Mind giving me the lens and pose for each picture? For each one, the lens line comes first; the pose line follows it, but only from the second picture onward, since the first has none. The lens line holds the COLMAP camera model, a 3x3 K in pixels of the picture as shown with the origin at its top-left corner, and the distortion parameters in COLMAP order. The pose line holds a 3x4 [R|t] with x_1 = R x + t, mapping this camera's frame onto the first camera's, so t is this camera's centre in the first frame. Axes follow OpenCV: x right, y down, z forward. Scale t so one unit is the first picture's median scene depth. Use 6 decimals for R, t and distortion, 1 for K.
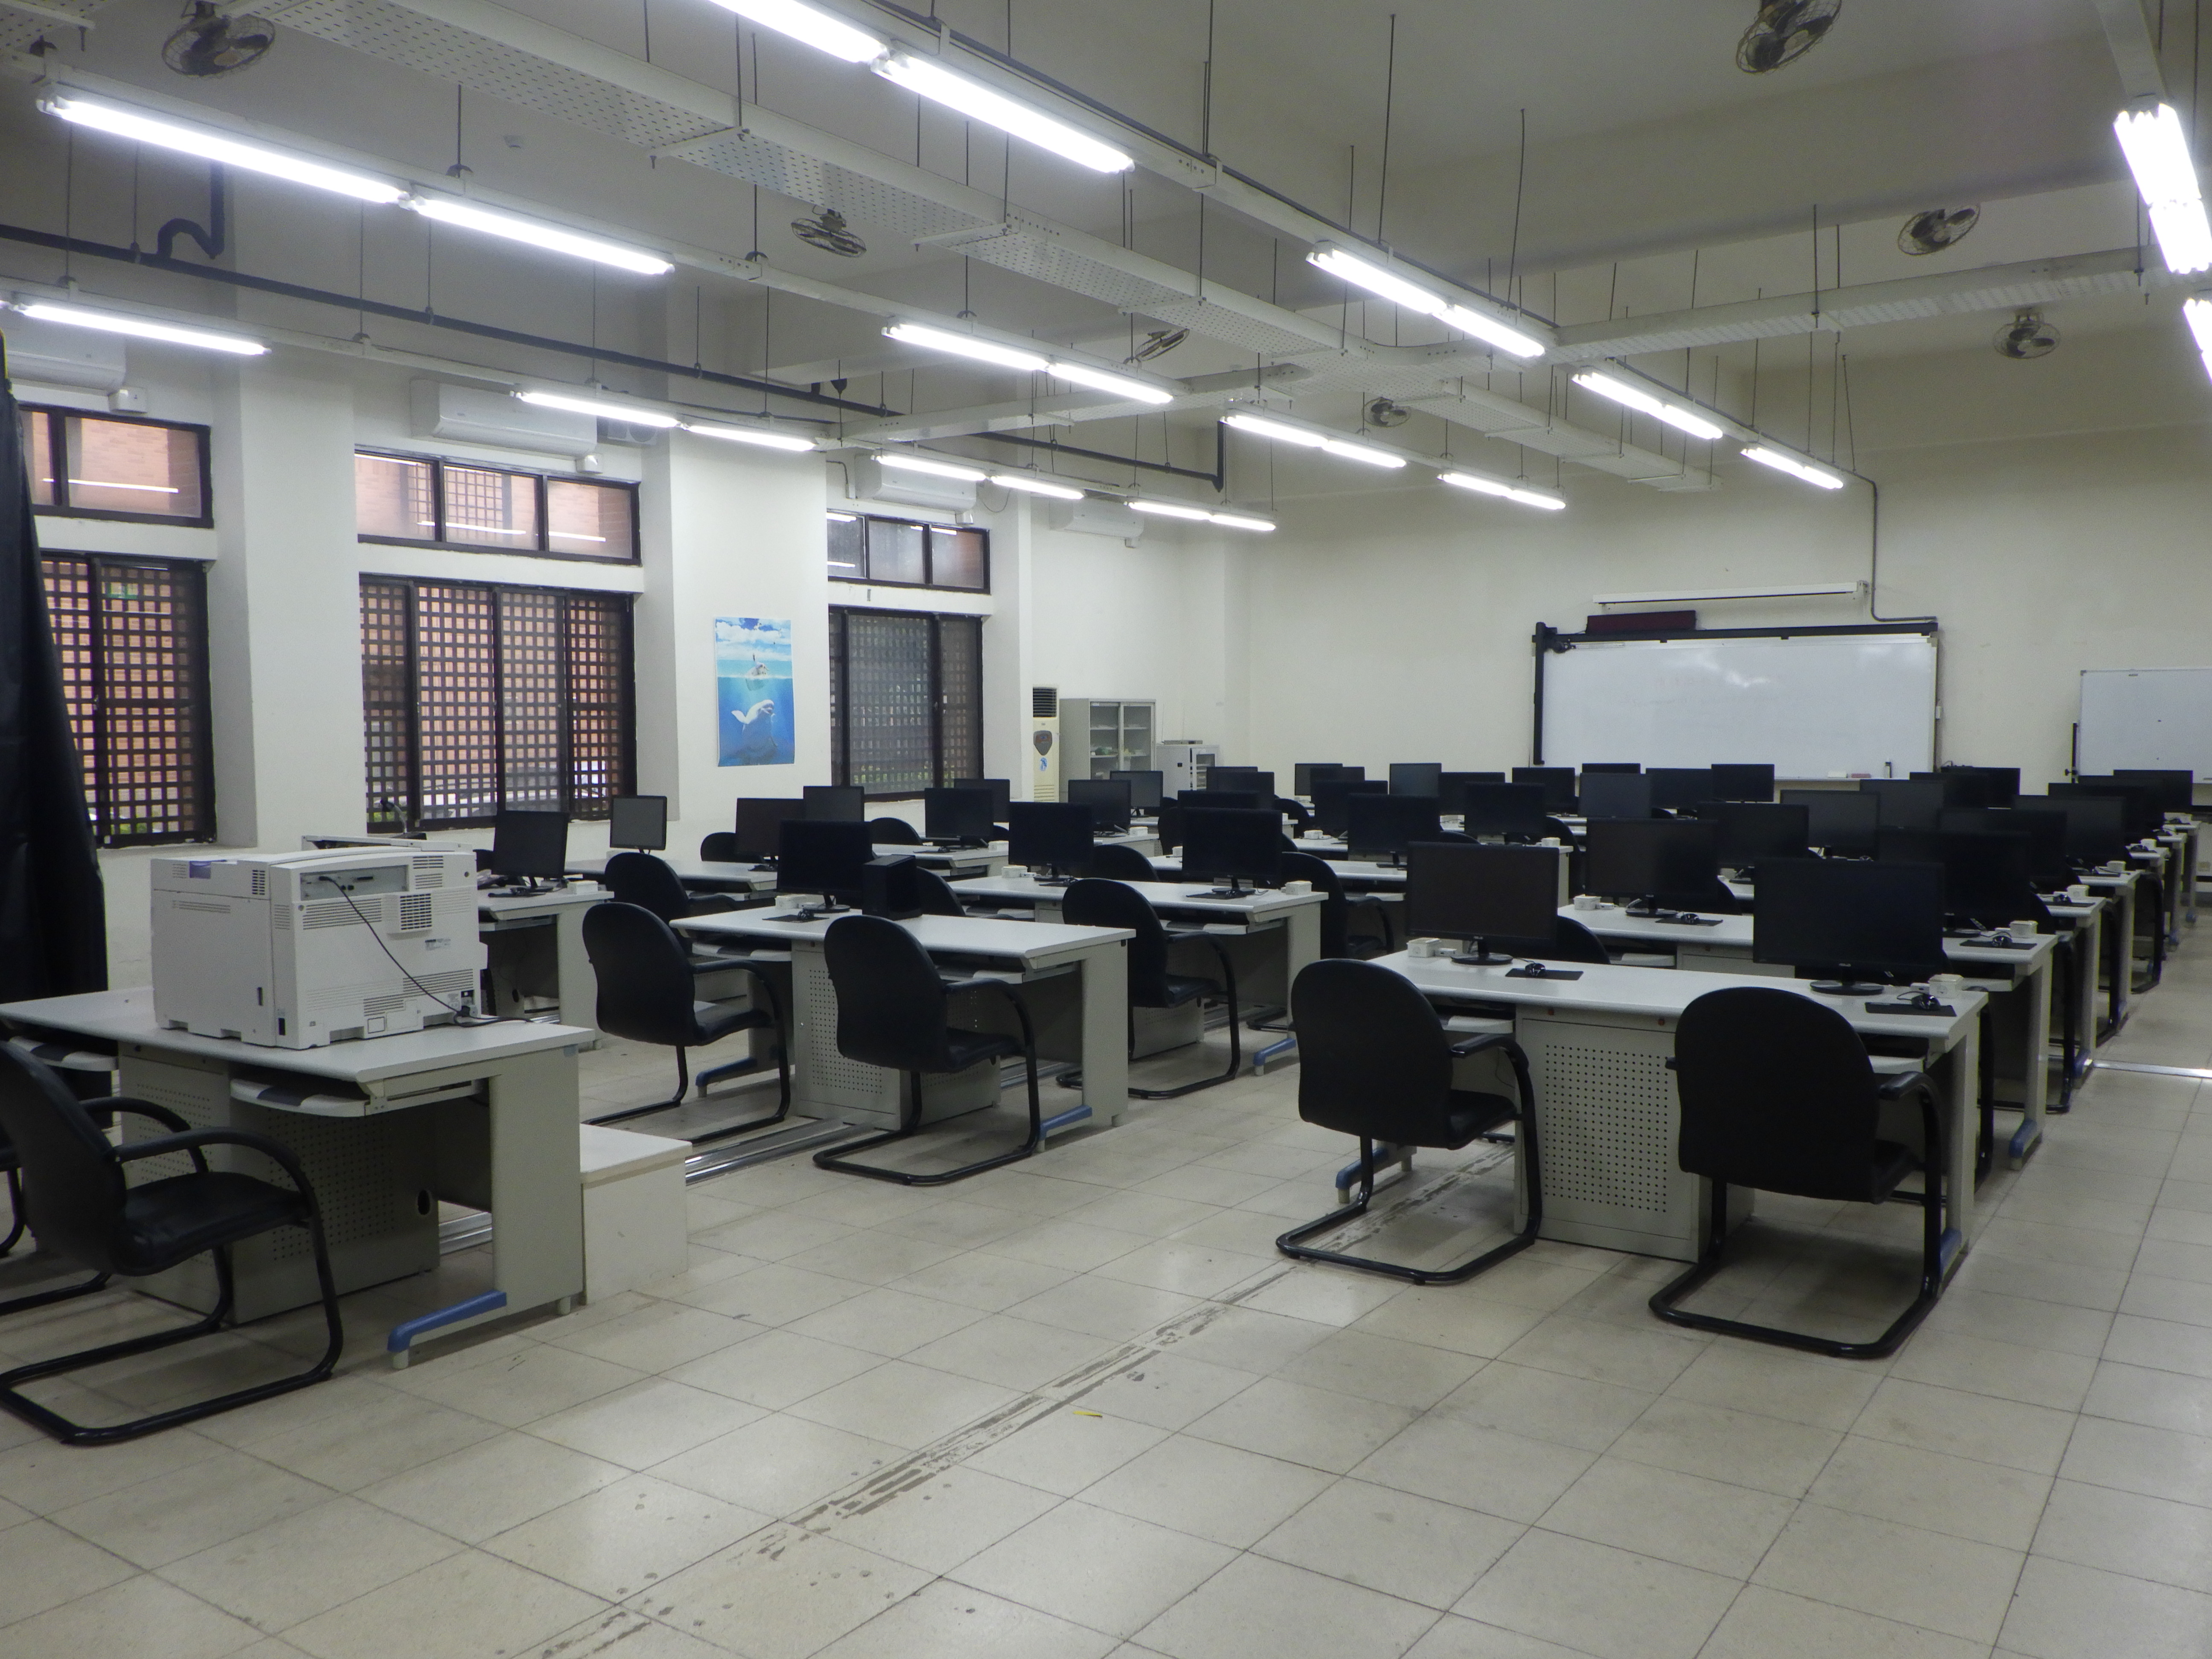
lens RADIAL K [[1809.3, 0, 1063.1], [0, 1809.3, 836.0], [0, 0, 1]] dist [-0.045341, 0.003927]
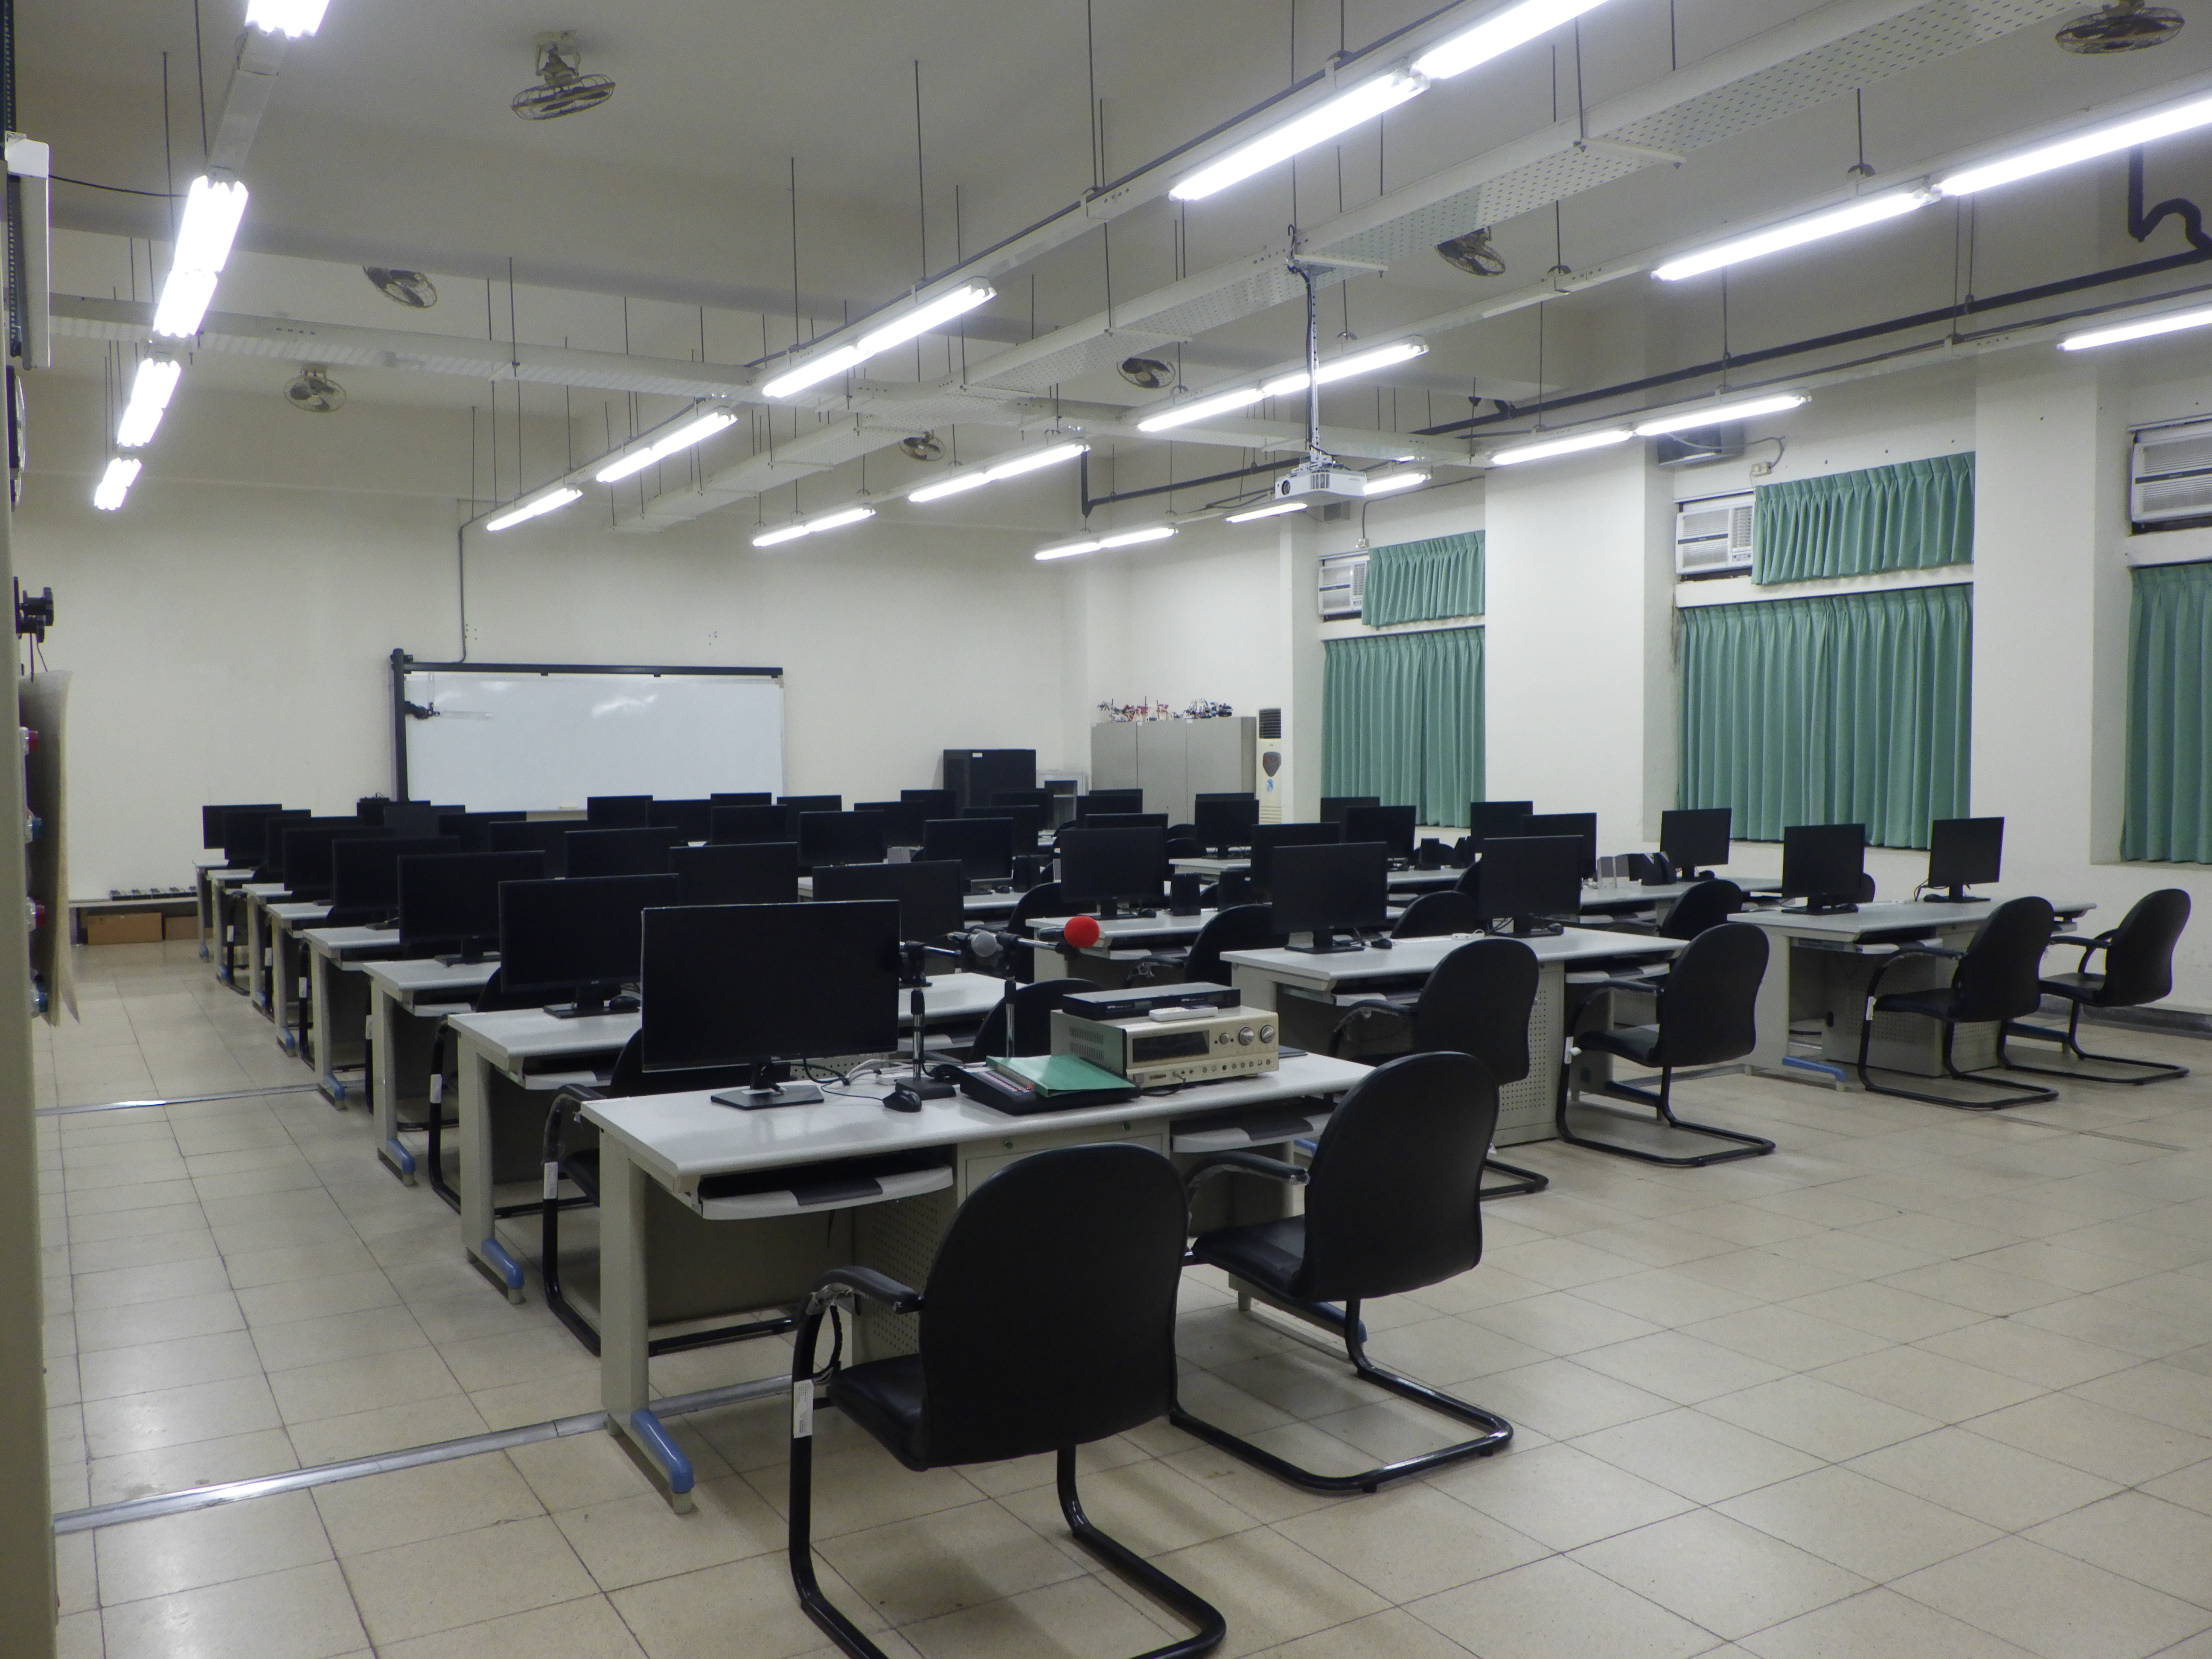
lens RADIAL K [[1809.3, 0, 1063.1], [0, 1809.3, 836.0], [0, 0, 1]] dist [-0.045341, 0.003927]
pose [[-0.409329, 0.042079, -0.911416, 0.971570], [-0.036961, 0.997351, 0.062646, -0.072385], [0.911638, 0.059330, -0.406690, 1.334835]]
